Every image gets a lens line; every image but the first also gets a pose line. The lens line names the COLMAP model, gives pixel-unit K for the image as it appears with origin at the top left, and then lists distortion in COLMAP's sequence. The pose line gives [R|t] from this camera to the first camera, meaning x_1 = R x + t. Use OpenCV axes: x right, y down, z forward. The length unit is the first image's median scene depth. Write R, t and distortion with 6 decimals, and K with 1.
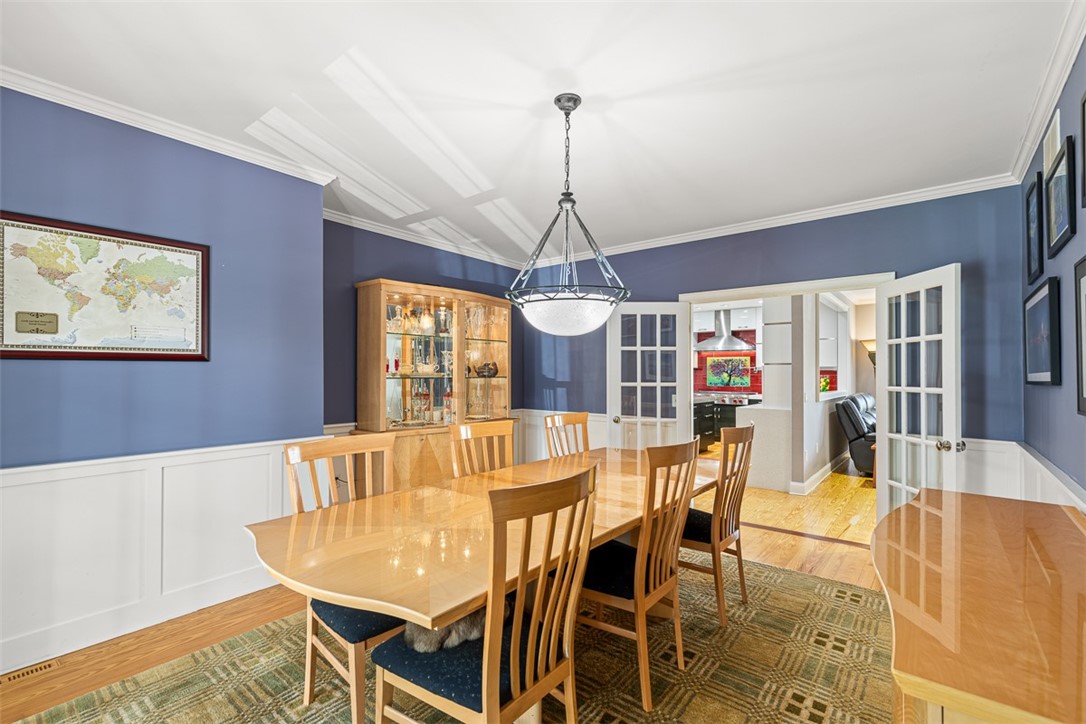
lens RADIAL K [[494.1, 0, 541.7], [0, 494.1, 363.8], [0, 0, 1]] dist [0.005615, 0.000694]
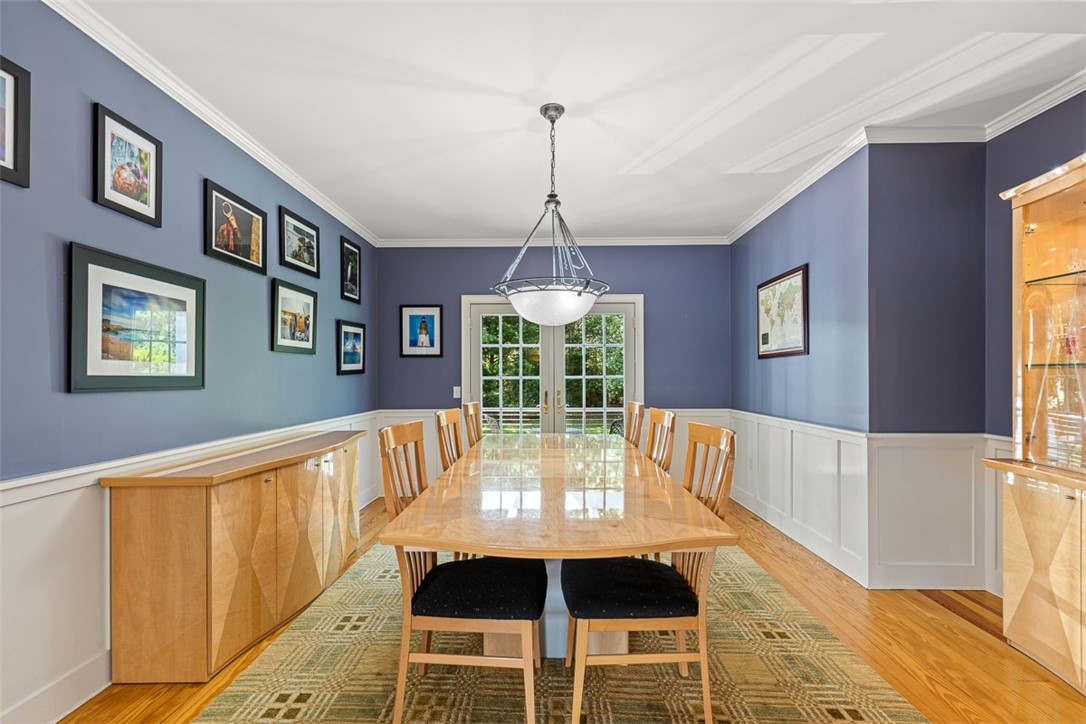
lens RADIAL K [[494.1, 0, 540.7], [0, 494.1, 370.4], [0, 0, 1]] dist [0.005615, 0.000694]
pose [[-0.796485, -0.015584, -0.604457, 0.658278], [-0.002640, 0.999748, -0.022296, 0.071162], [0.604653, -0.016163, -0.796325, 1.660916]]
